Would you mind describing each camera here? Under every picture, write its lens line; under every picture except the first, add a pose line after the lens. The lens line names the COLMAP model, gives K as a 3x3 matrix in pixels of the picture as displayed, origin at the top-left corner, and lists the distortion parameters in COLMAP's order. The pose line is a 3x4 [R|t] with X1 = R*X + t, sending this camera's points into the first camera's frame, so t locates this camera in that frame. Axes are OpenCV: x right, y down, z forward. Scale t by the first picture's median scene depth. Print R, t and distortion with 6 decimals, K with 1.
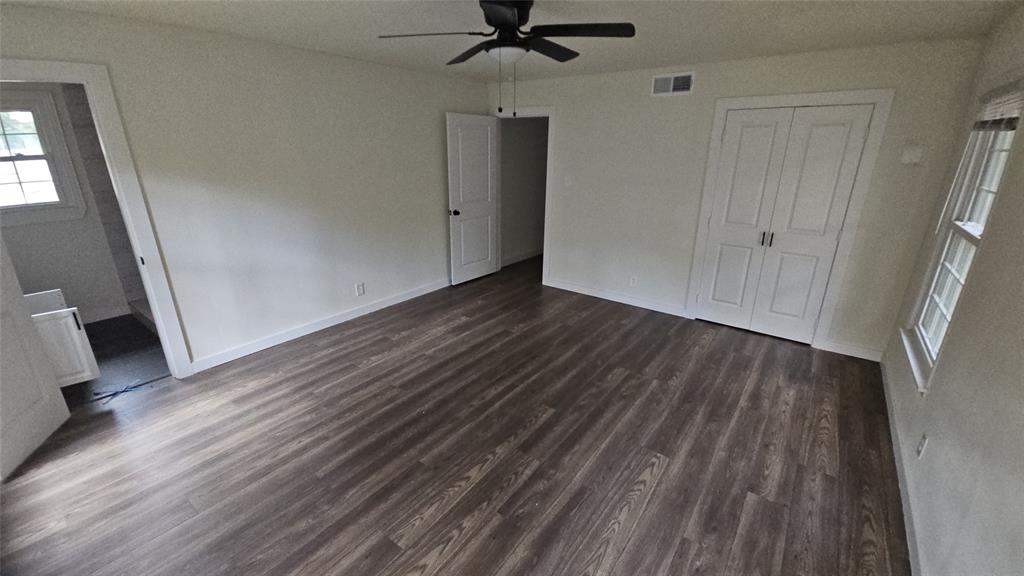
lens RADIAL K [[414.7, 0, 517.7], [0, 414.7, 289.8], [0, 0, 1]] dist [0.014435, -0.008053]
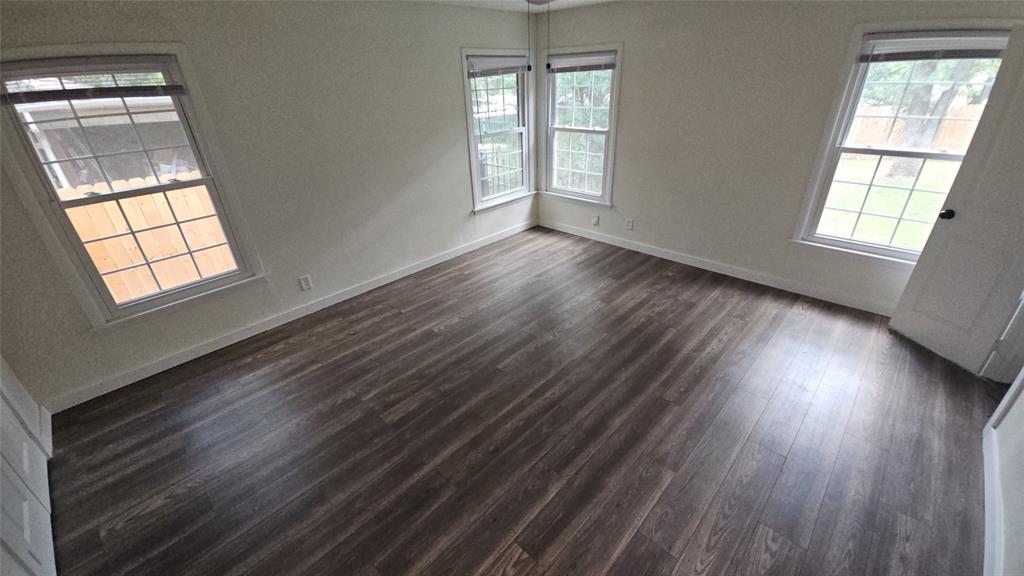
lens RADIAL K [[414.7, 0, 517.7], [0, 414.7, 289.8], [0, 0, 1]] dist [0.014435, -0.008053]
pose [[-0.993399, -0.029648, 0.110815, -0.072897], [0.060848, 0.682728, 0.728135, -0.596497], [-0.097245, 0.730071, -0.676417, 1.546215]]
